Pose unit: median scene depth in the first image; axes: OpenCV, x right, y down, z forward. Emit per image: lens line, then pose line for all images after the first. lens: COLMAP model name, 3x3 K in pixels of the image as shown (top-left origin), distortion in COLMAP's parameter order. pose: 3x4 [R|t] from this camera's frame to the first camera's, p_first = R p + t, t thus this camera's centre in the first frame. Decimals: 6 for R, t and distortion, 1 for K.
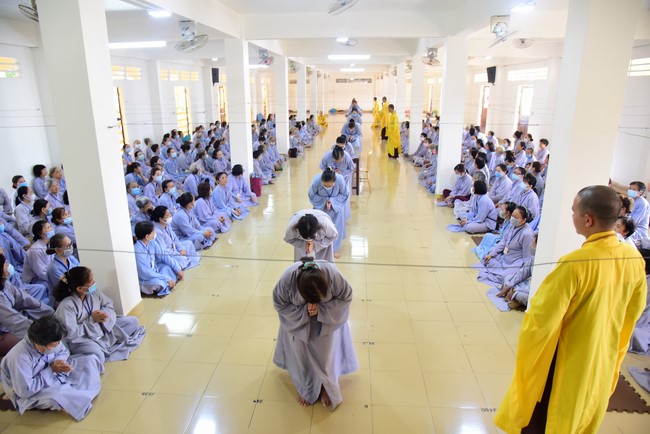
lens RADIAL K [[462.4, 0, 325.0], [0, 462.4, 218.7], [0, 0, 1]] dist [-0.034445, 0.006557]
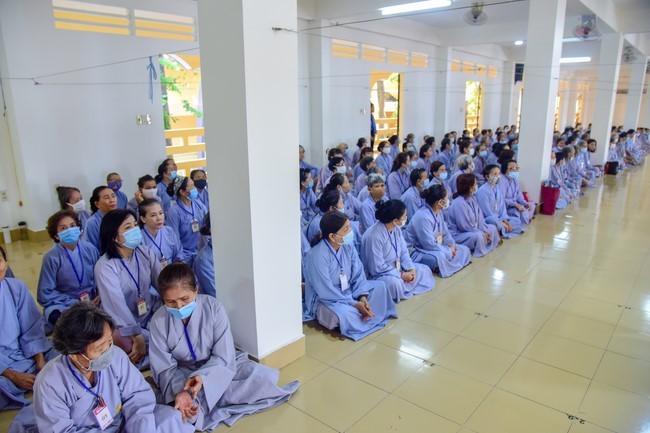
lens RADIAL K [[462.4, 0, 325.9], [0, 462.4, 222.8], [0, 0, 1]] dist [-0.034445, 0.006557]
pose [[0.815876, 0.143650, -0.560099, -0.021294], [-0.164995, 0.986214, 0.012594, 0.008231], [0.554187, 0.082138, 0.828330, 0.164984]]
